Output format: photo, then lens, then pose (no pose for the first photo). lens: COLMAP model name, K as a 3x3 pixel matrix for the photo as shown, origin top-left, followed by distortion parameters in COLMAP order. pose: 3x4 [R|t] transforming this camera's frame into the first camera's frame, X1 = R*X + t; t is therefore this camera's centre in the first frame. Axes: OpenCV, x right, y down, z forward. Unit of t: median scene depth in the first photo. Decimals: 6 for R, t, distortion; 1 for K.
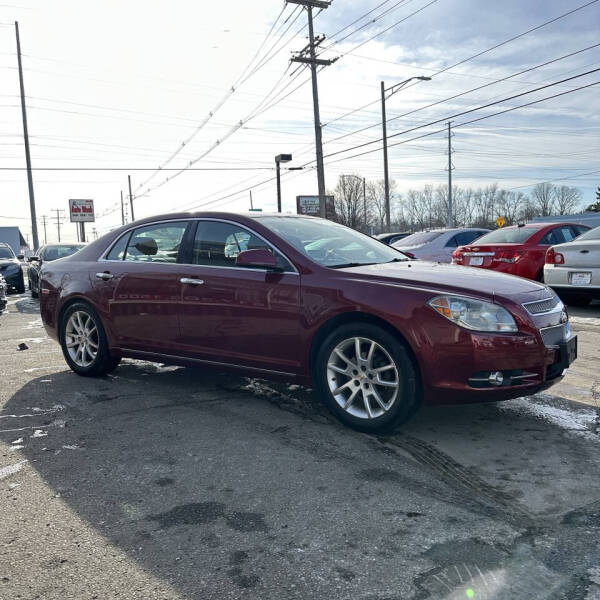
lens RADIAL K [[547.1, 0, 301.0], [0, 547.1, 301.6], [0, 0, 1]] dist [0.146313, -0.271875]
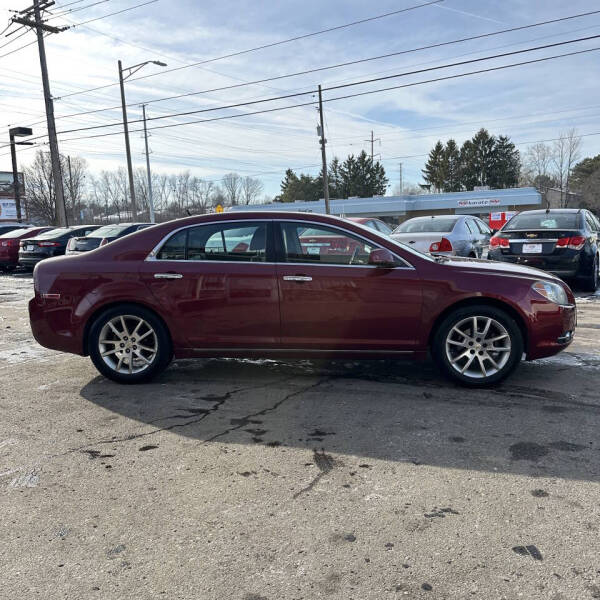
lens RADIAL K [[558.1, 0, 303.0], [0, 558.1, 299.2], [0, 0, 1]] dist [0.040321, -0.070870]
pose [[0.854803, -0.057699, 0.515735, -0.106446], [0.046444, 0.998318, 0.034711, -0.004774], [-0.516870, -0.005718, 0.856045, 0.008425]]
